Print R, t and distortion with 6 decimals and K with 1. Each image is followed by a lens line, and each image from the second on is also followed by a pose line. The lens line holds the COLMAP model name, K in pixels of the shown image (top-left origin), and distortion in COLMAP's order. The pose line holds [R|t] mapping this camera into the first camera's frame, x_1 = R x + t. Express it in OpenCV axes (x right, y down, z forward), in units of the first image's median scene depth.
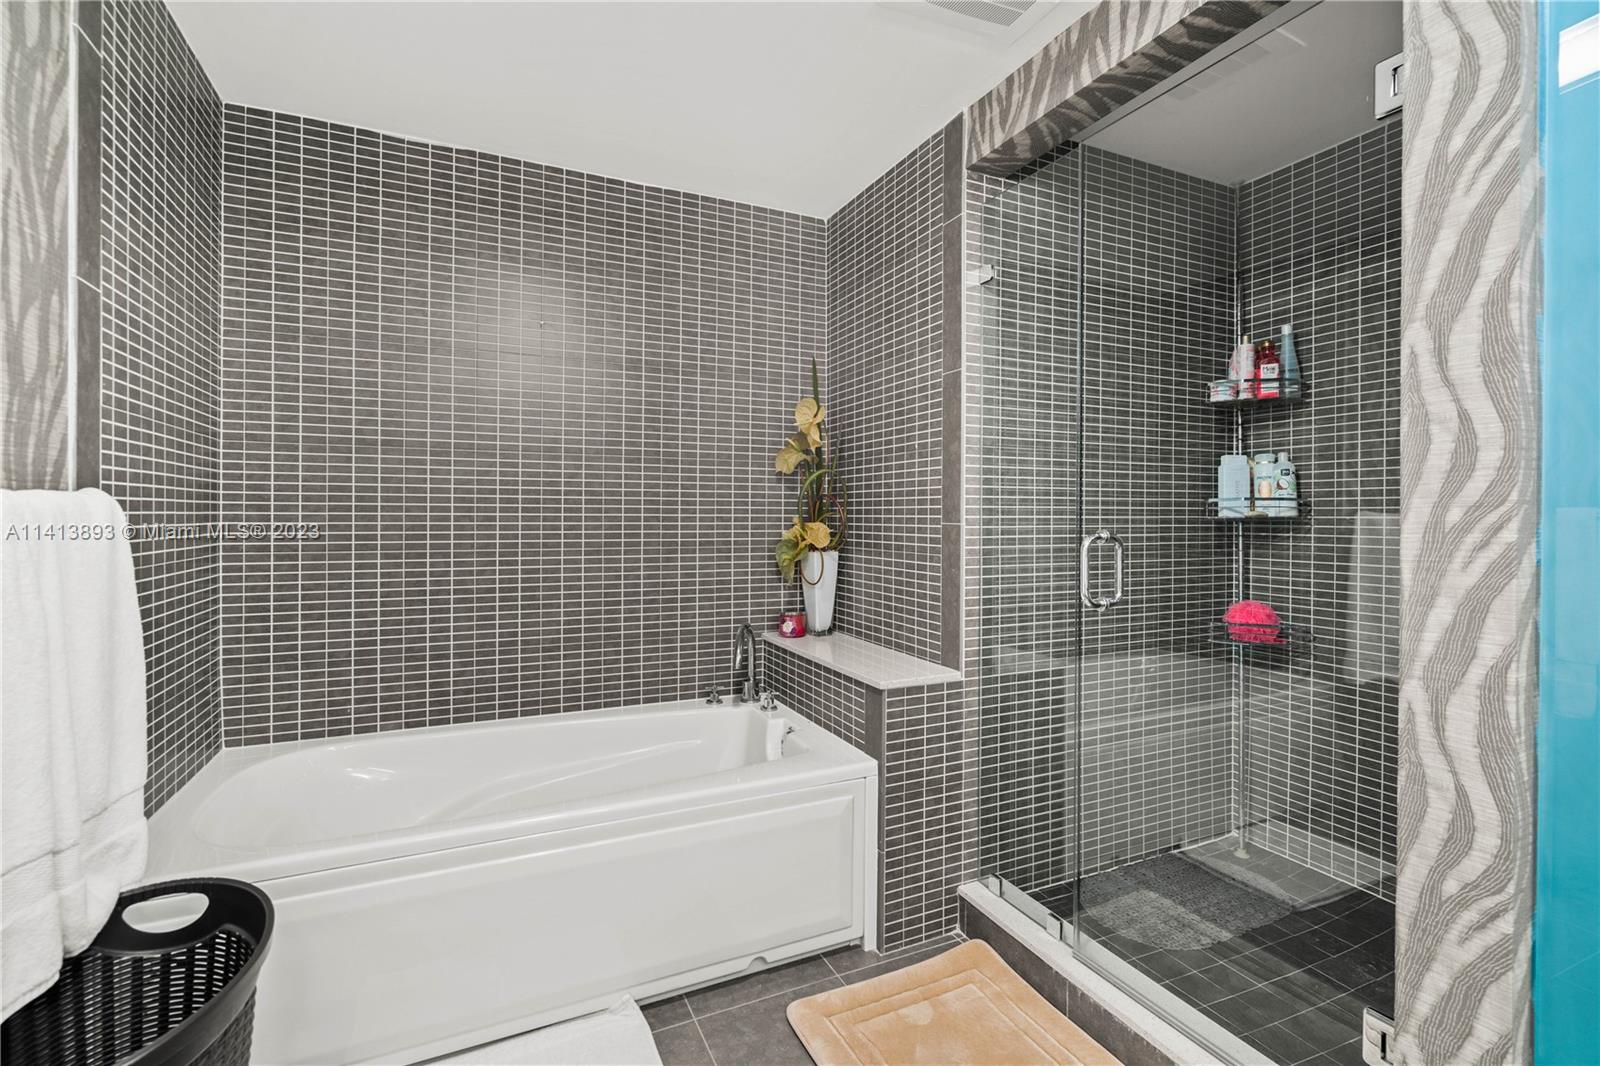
lens RADIAL K [[728.1, 0, 804.8], [0, 728.1, 522.4], [0, 0, 1]] dist [0.000812, 0.000199]
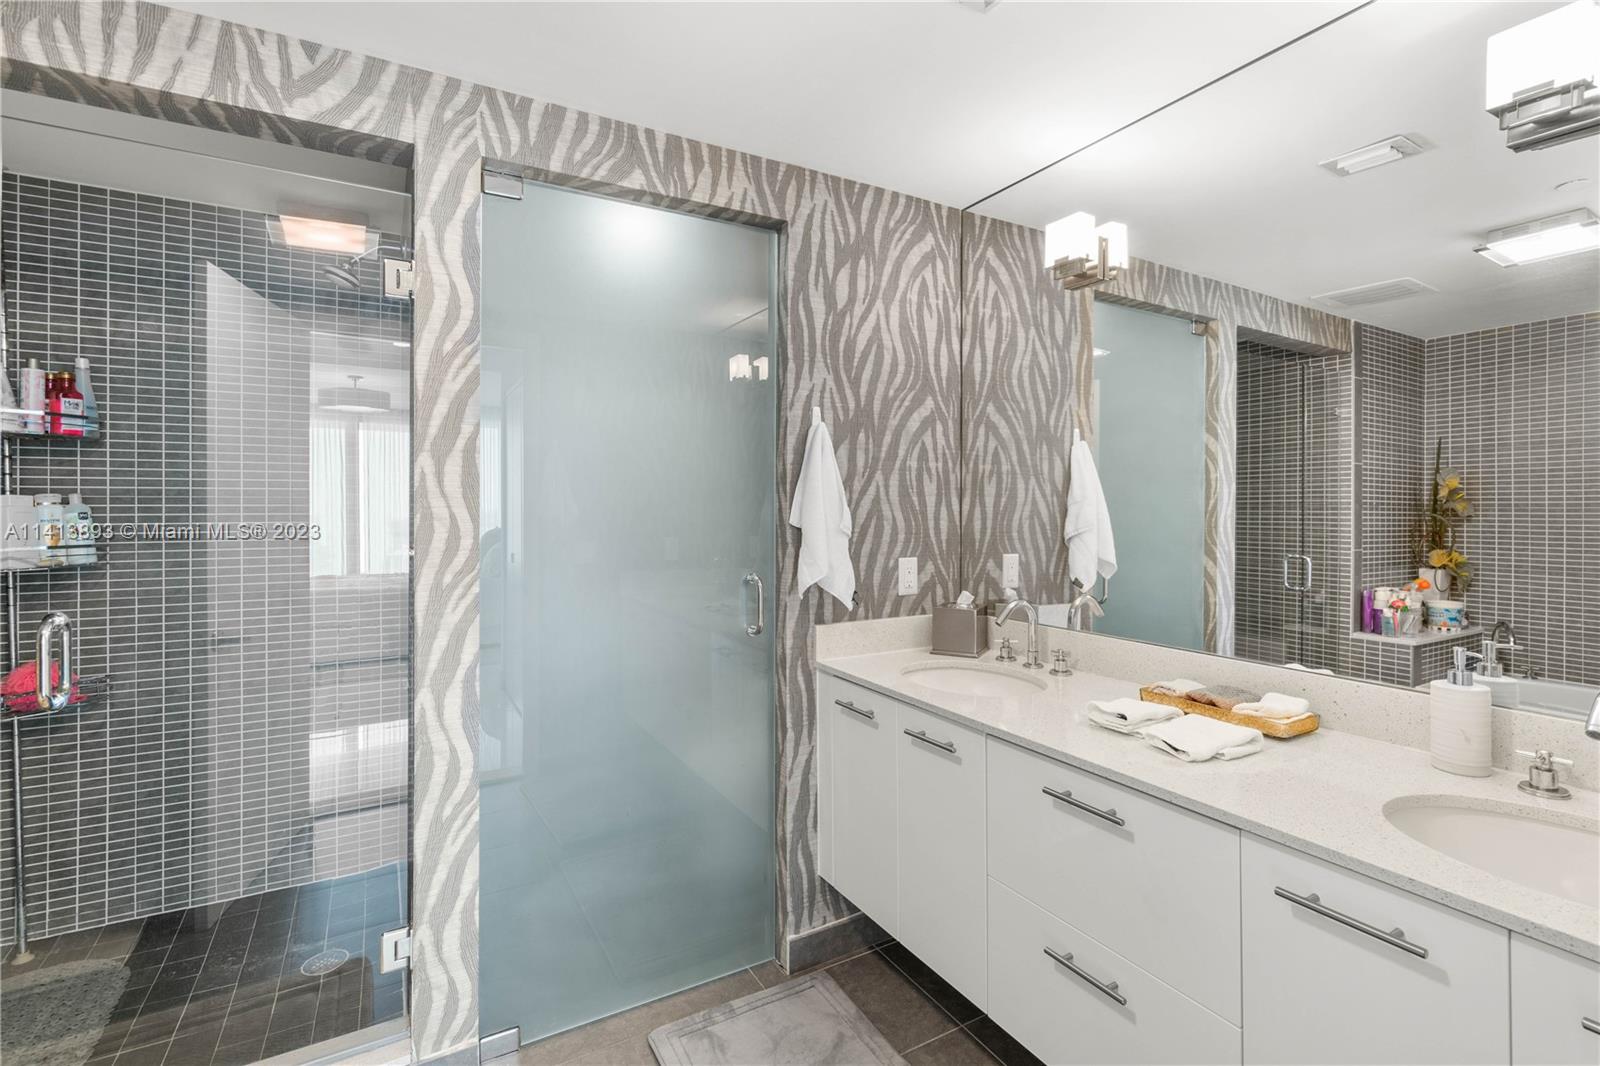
lens RADIAL K [[728.1, 0, 803.9], [0, 728.1, 518.4], [0, 0, 1]] dist [0.000812, 0.000199]
pose [[-0.083549, -0.015792, 0.996378, -0.350203], [0.008989, 0.999822, 0.016600, -0.074178], [-0.996463, 0.010344, -0.083393, 0.163883]]
